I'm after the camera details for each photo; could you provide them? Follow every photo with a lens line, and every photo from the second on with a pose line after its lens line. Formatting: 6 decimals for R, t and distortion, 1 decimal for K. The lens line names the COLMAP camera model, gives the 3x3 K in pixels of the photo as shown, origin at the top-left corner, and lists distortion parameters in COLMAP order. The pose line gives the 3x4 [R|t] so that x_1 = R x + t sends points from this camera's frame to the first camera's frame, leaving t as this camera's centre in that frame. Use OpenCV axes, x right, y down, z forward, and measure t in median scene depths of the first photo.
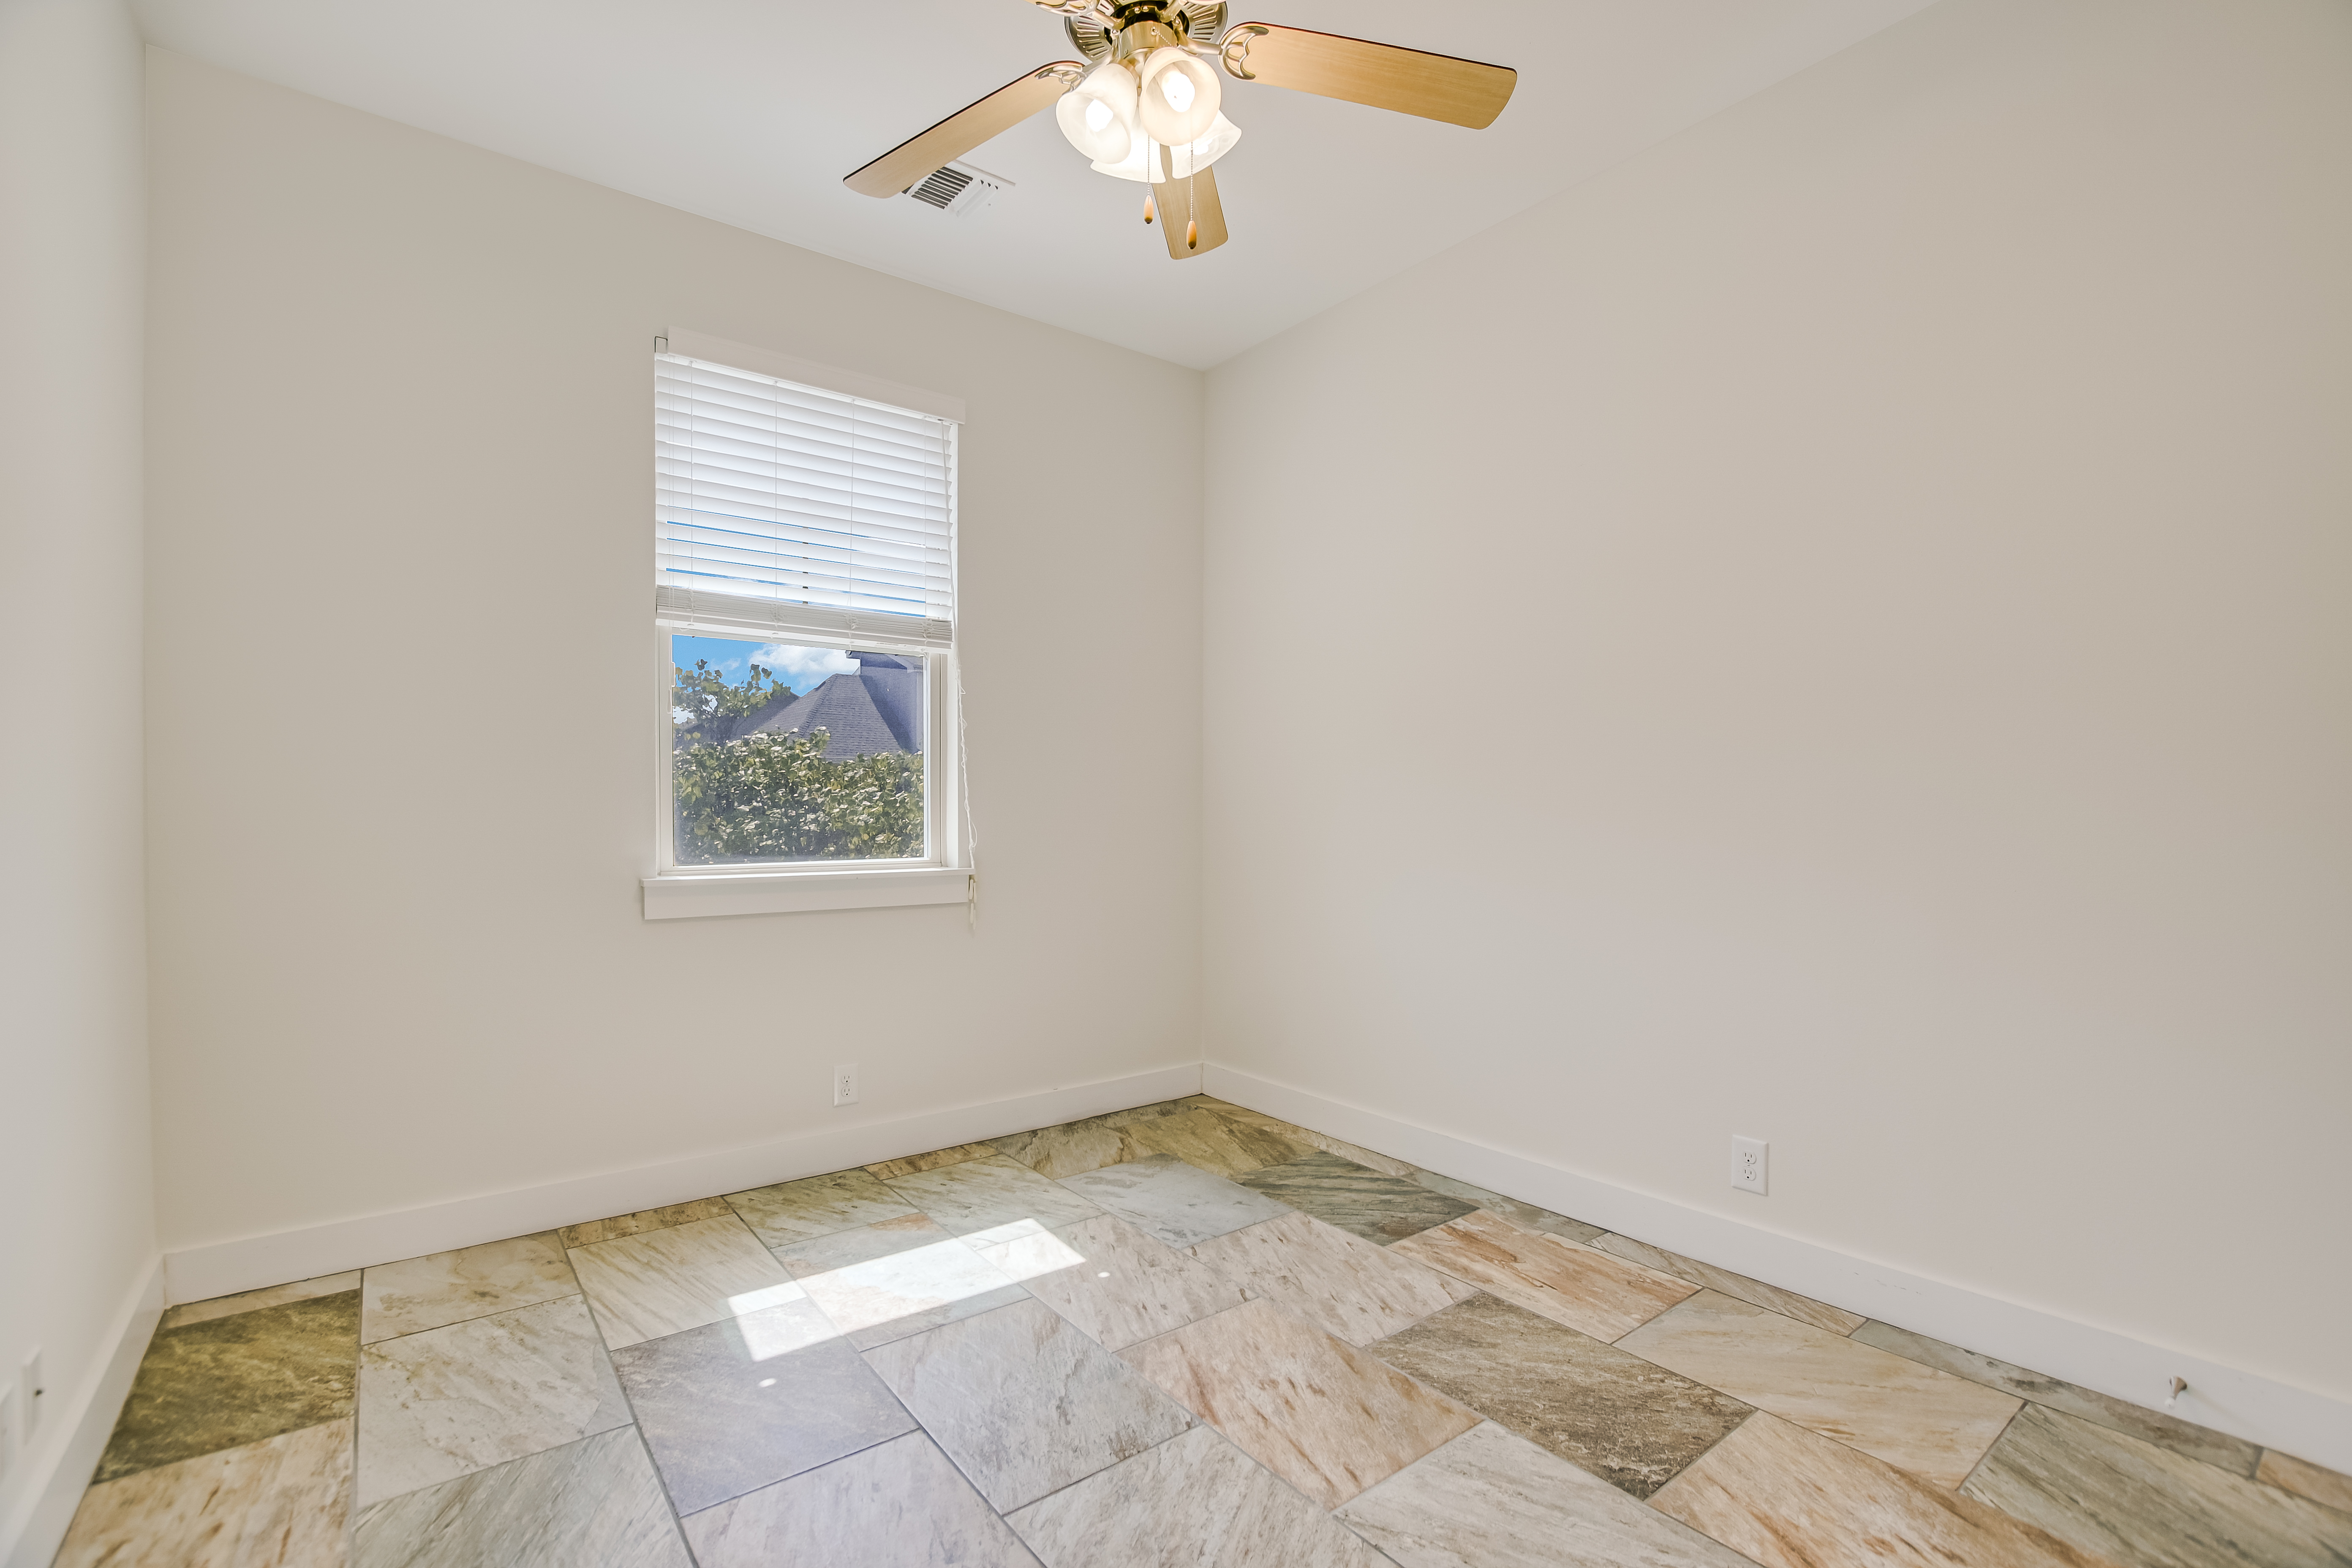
lens RADIAL K [[1048.2, 0, 1231.4], [0, 1048.2, 802.7], [0, 0, 1]] dist [0.000523, 0.000073]
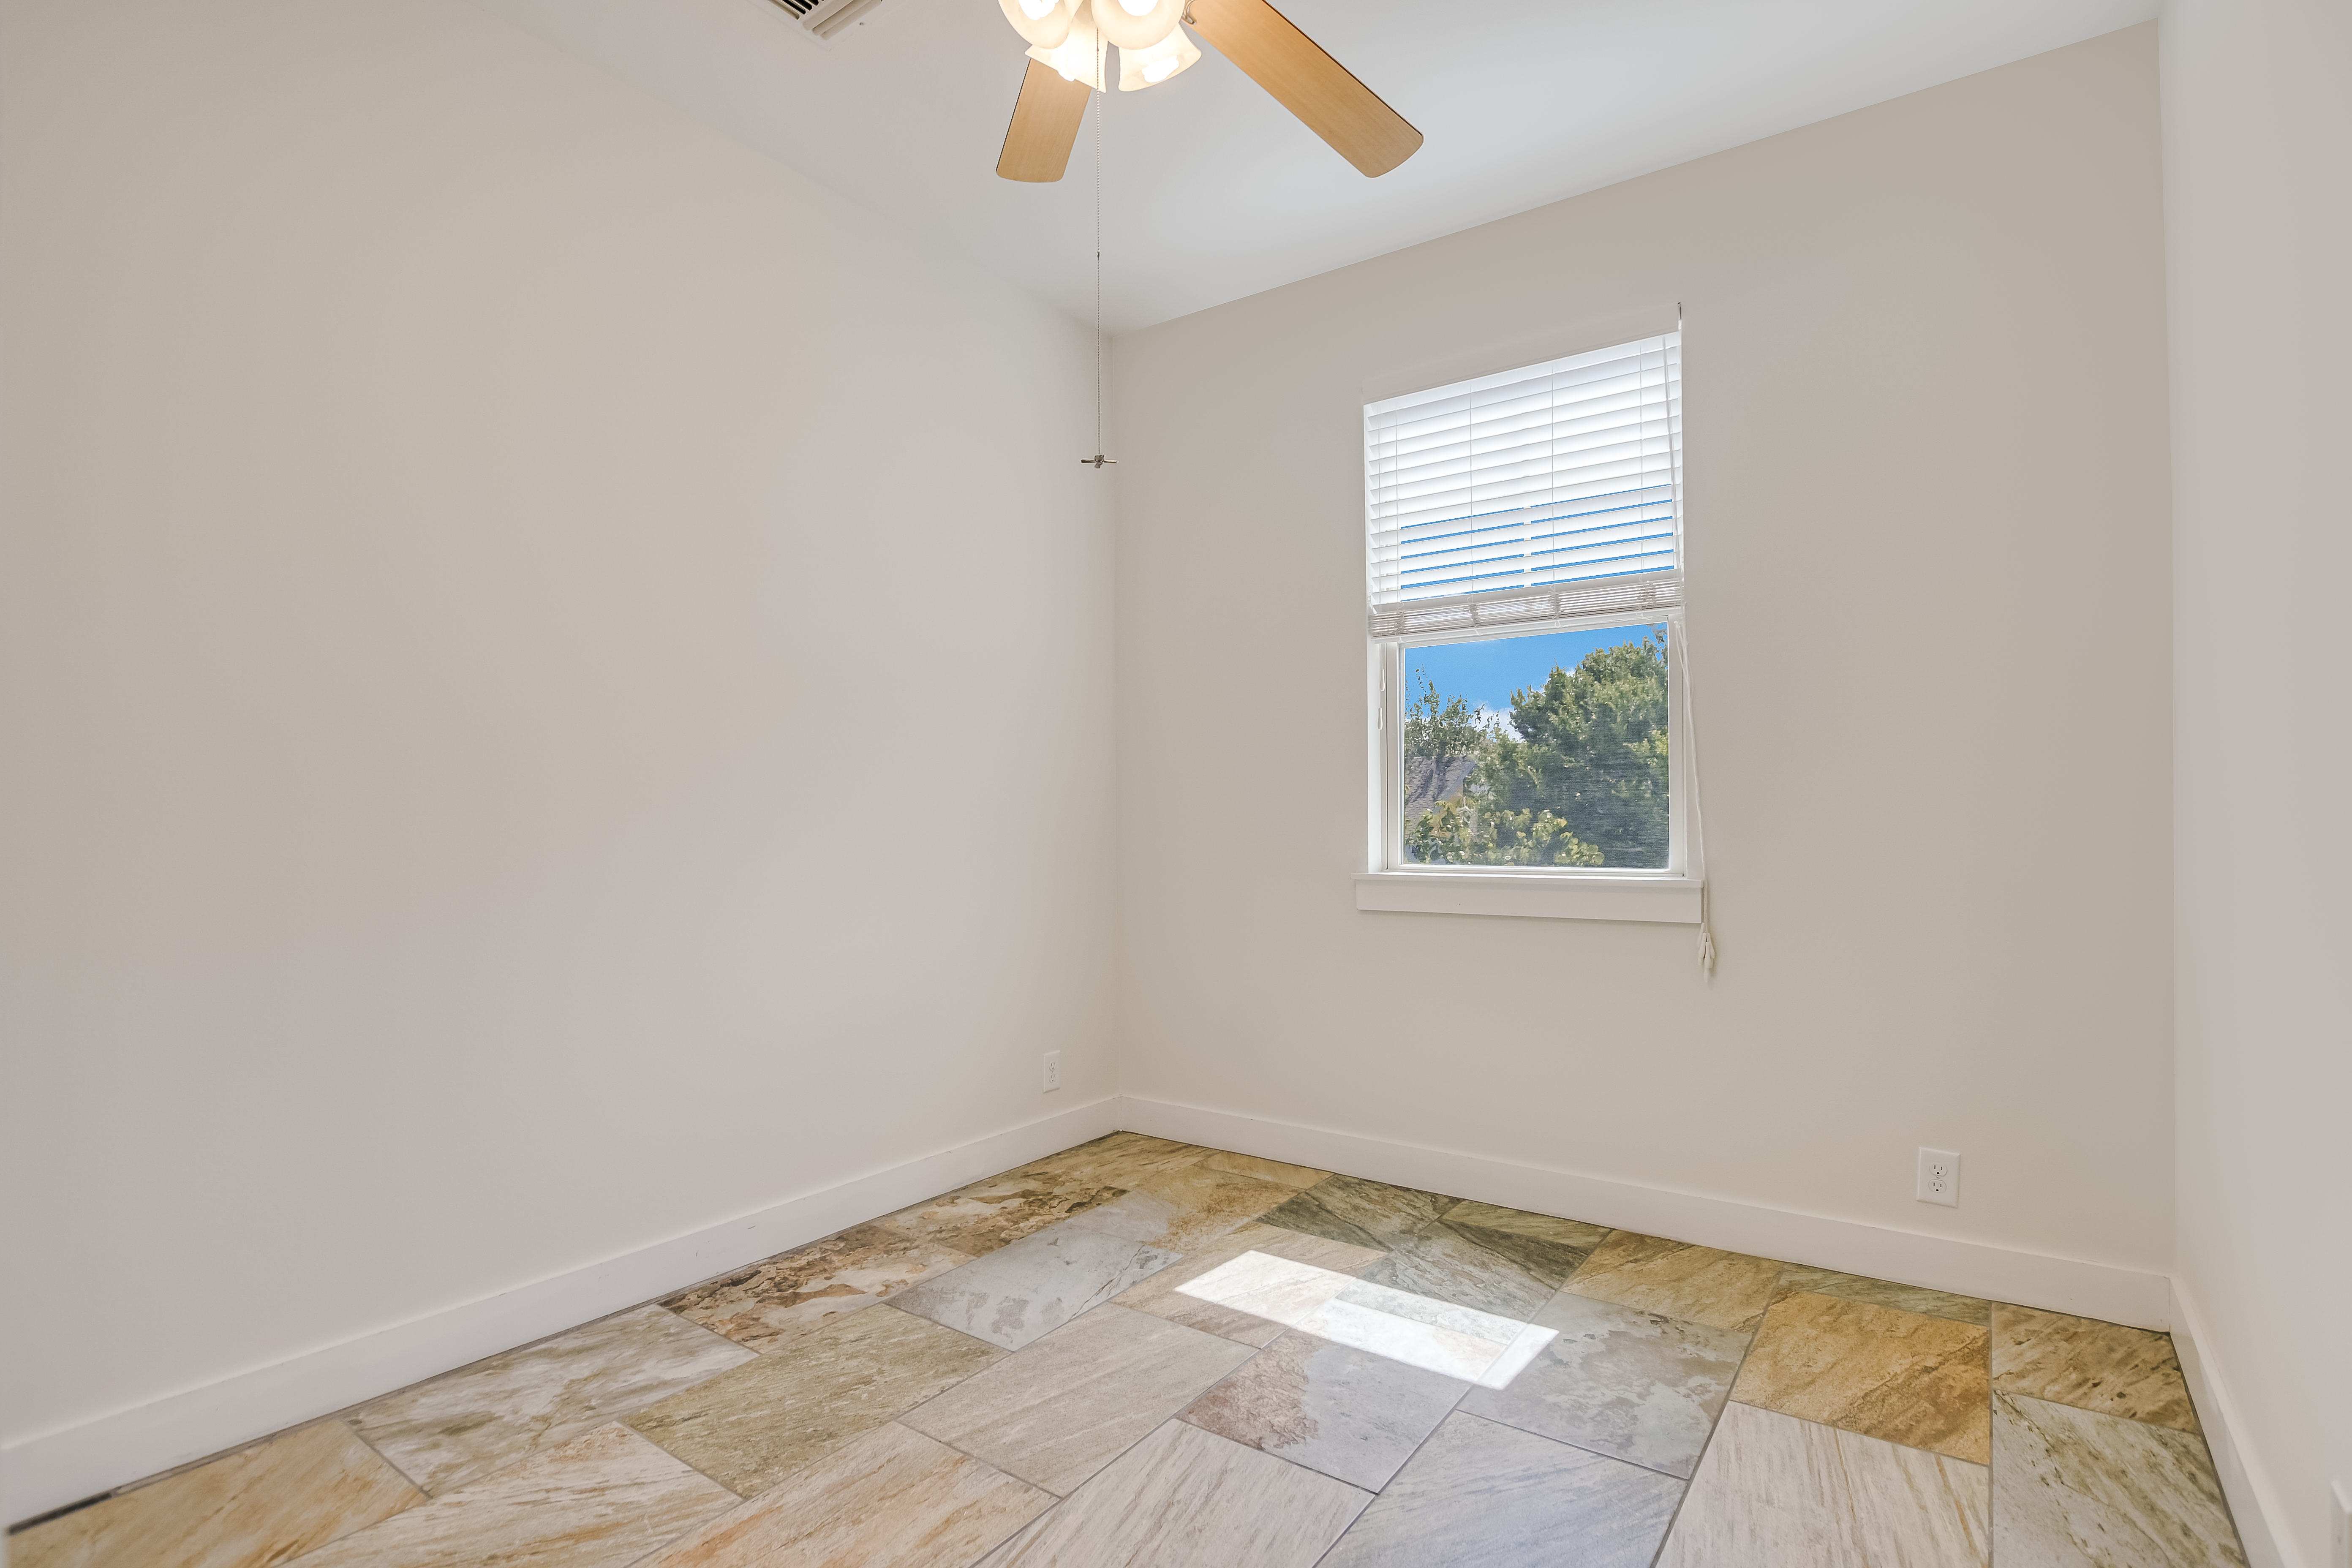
lens RADIAL K [[1149.1, 0, 1127.6], [0, 1149.1, 790.6], [0, 0, 1]] dist [-0.002383, 0.011861]
pose [[0.243852, -0.028532, -0.969393, 0.549744], [0.014366, 0.999564, -0.025806, 0.010891], [0.969706, -0.007634, 0.244155, 0.462251]]
